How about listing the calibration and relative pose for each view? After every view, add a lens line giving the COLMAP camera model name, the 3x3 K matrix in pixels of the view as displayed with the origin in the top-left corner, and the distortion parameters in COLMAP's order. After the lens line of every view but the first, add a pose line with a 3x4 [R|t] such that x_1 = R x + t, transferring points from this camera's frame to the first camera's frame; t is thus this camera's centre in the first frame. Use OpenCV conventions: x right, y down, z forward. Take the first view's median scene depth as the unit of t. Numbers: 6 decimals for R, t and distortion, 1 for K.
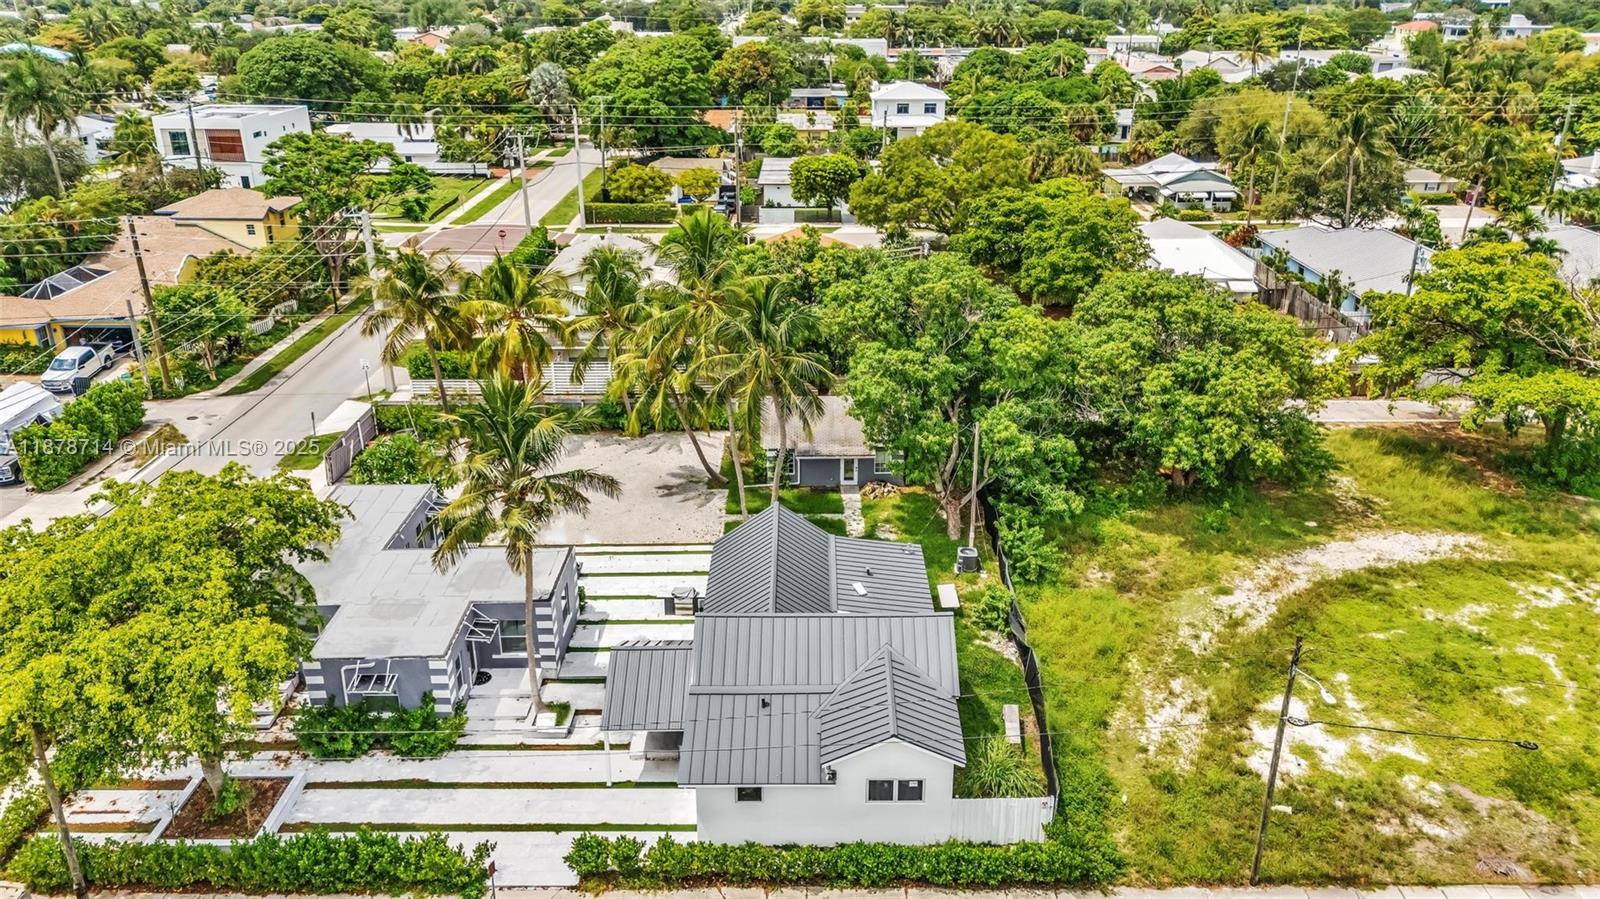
lens RADIAL K [[1173.0, 0, 800.0], [0, 1173.0, 449.5], [0, 0, 1]] dist [0.044339, -0.001145]
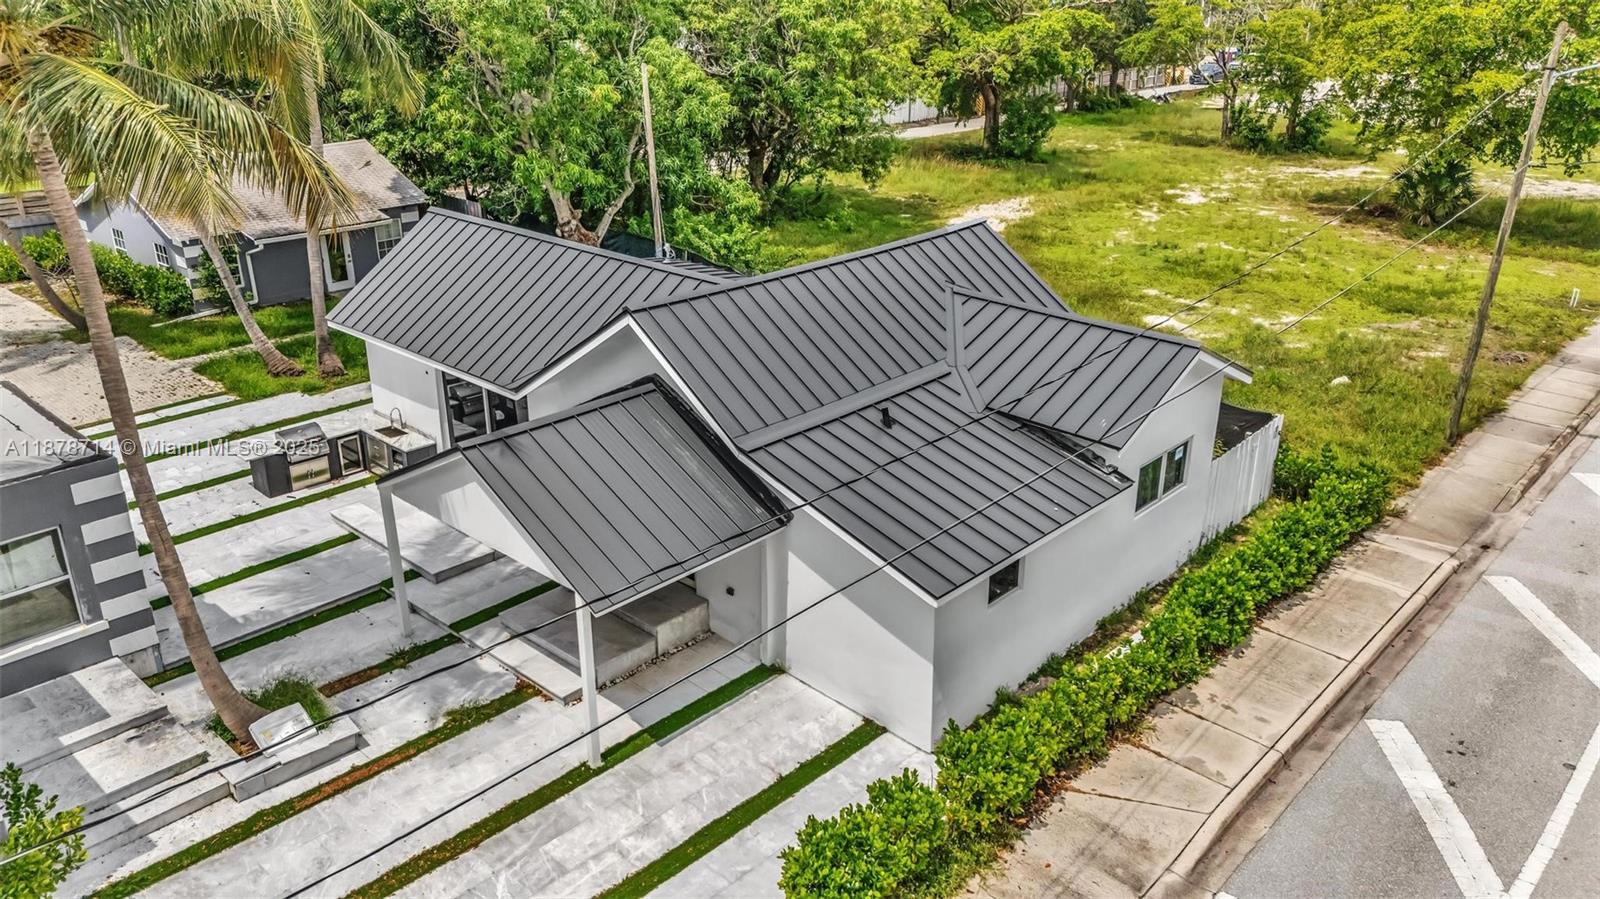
lens RADIAL K [[1173.0, 0, 800.0], [0, 1173.0, 449.5], [0, 0, 1]] dist [0.044339, -0.001145]
pose [[0.679013, -0.268812, 0.683141, -0.314109], [0.270757, 0.956647, 0.107314, 0.143610], [-0.682372, 0.112098, 0.722359, 0.588309]]
